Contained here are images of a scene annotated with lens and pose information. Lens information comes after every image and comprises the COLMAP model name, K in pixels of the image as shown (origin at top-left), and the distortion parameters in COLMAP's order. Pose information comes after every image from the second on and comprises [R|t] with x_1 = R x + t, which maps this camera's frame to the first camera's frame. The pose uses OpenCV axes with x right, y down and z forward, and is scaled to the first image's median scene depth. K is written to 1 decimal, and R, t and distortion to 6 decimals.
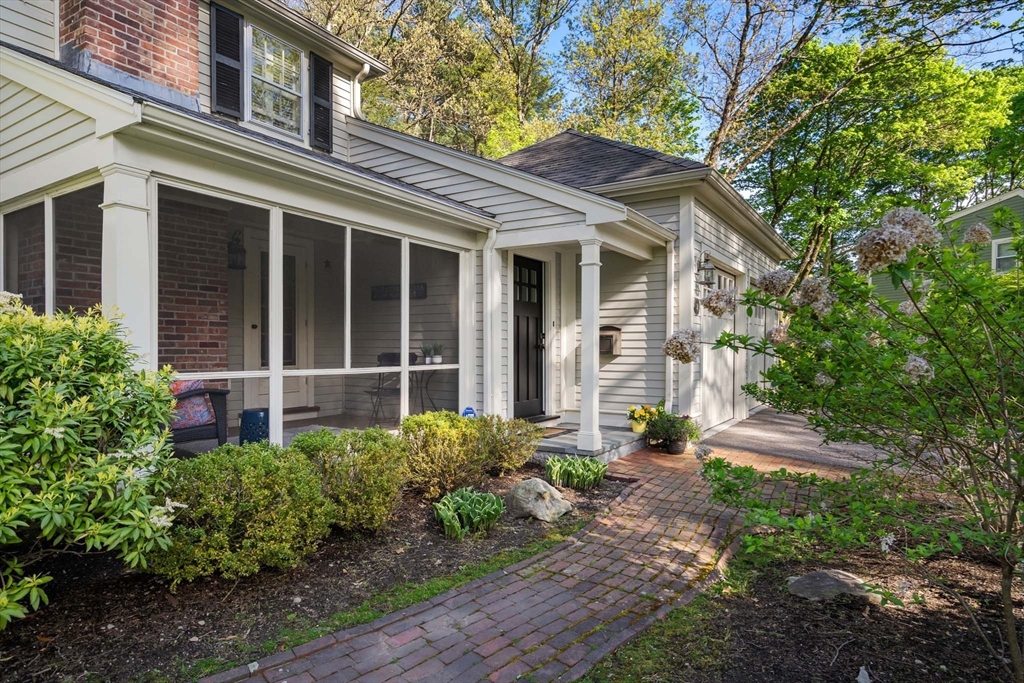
lens RADIAL K [[564.4, 0, 515.1], [0, 564.4, 338.4], [0, 0, 1]] dist [0.001361, -0.000014]
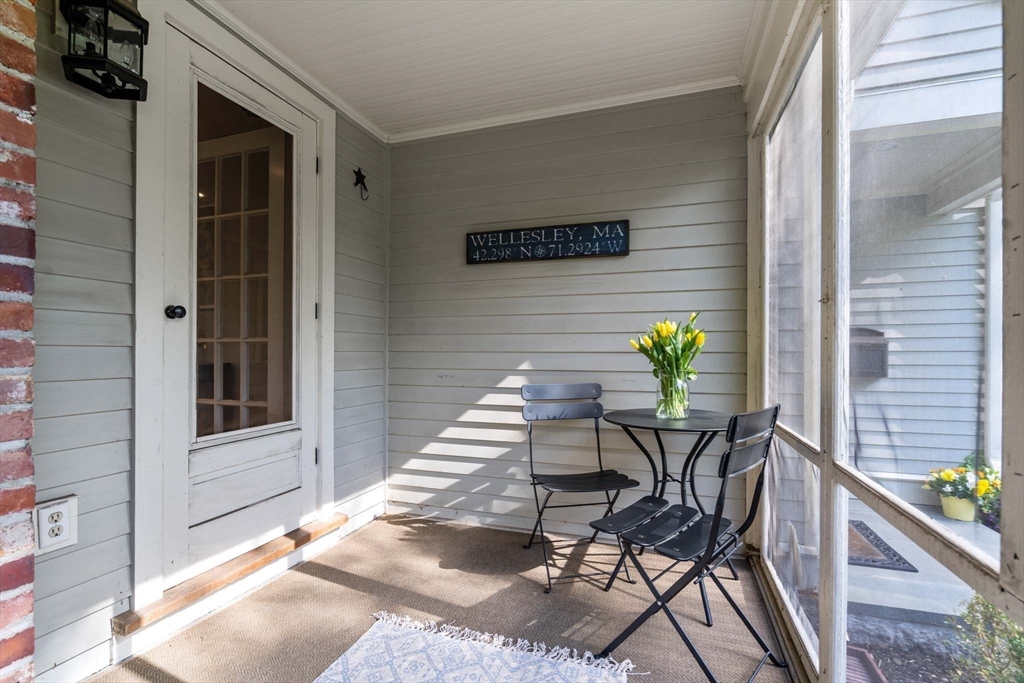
lens RADIAL K [[462.8, 0, 513.1], [0, 462.8, 332.4], [0, 0, 1]] dist [-0.002602, -0.000625]
pose [[0.972591, 0.007300, 0.232408, -0.243260], [0.000685, 0.999413, -0.034261, -0.000625], [-0.232522, 0.033481, 0.972015, 0.511437]]
